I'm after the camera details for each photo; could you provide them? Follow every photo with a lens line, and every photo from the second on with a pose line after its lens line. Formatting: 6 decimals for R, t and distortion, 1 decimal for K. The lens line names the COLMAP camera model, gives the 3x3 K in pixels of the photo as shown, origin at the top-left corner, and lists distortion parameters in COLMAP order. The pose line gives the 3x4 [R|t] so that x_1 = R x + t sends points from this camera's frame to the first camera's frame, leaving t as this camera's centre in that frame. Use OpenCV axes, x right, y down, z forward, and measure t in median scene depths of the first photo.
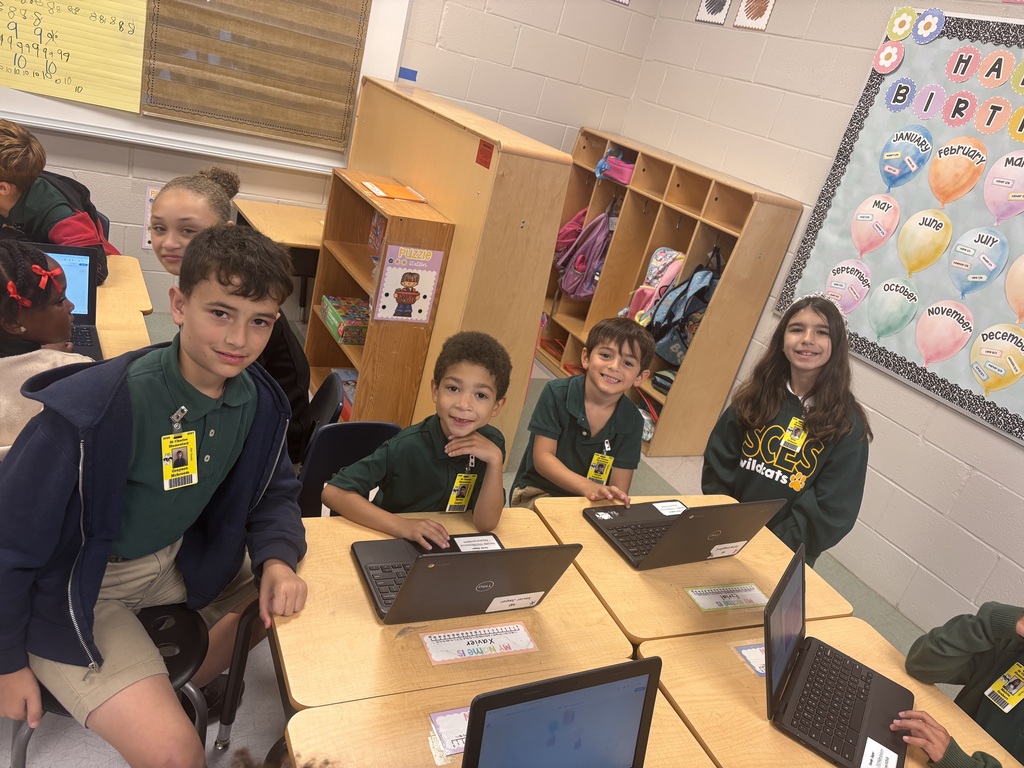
lens RADIAL K [[790.9, 0, 515.8], [0, 790.9, 380.5], [0, 0, 1]] dist [0.038847, -0.055143]
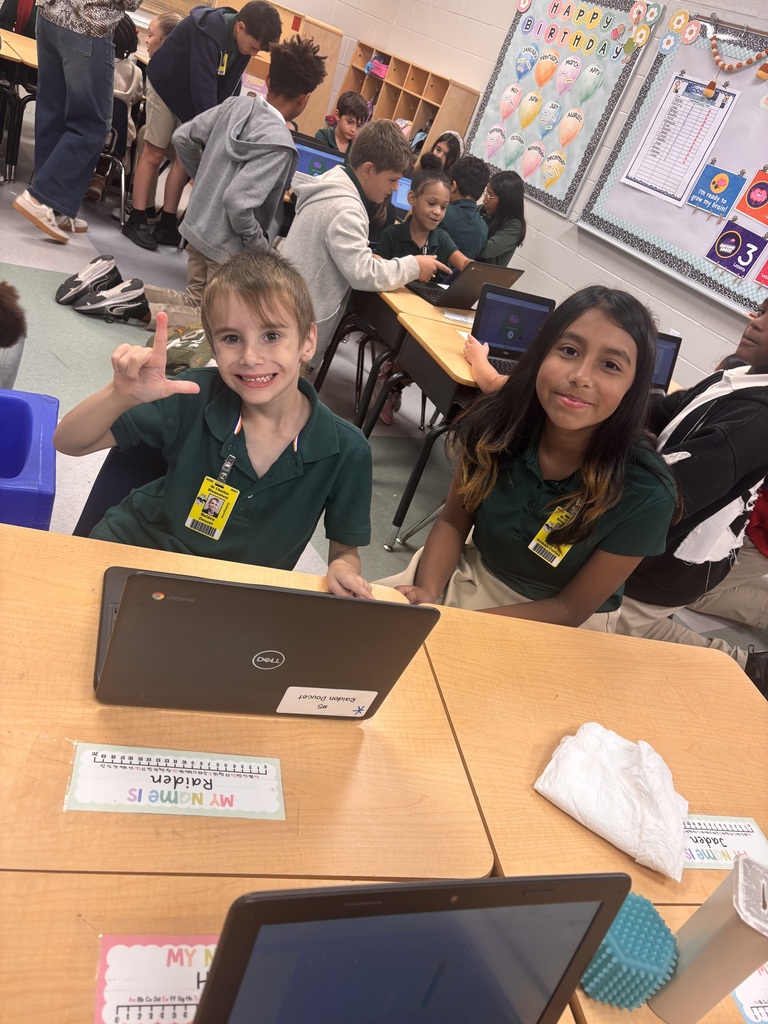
lens RADIAL K [[790.9, 0, 387.9], [0, 790.9, 515.1], [0, 0, 1]] dist [0.038847, -0.055143]
pose [[0.991997, 0.053197, 0.114509, 0.016655], [-0.070473, 0.985779, 0.152553, 0.469310], [-0.104766, -0.159402, 0.981639, -0.890327]]
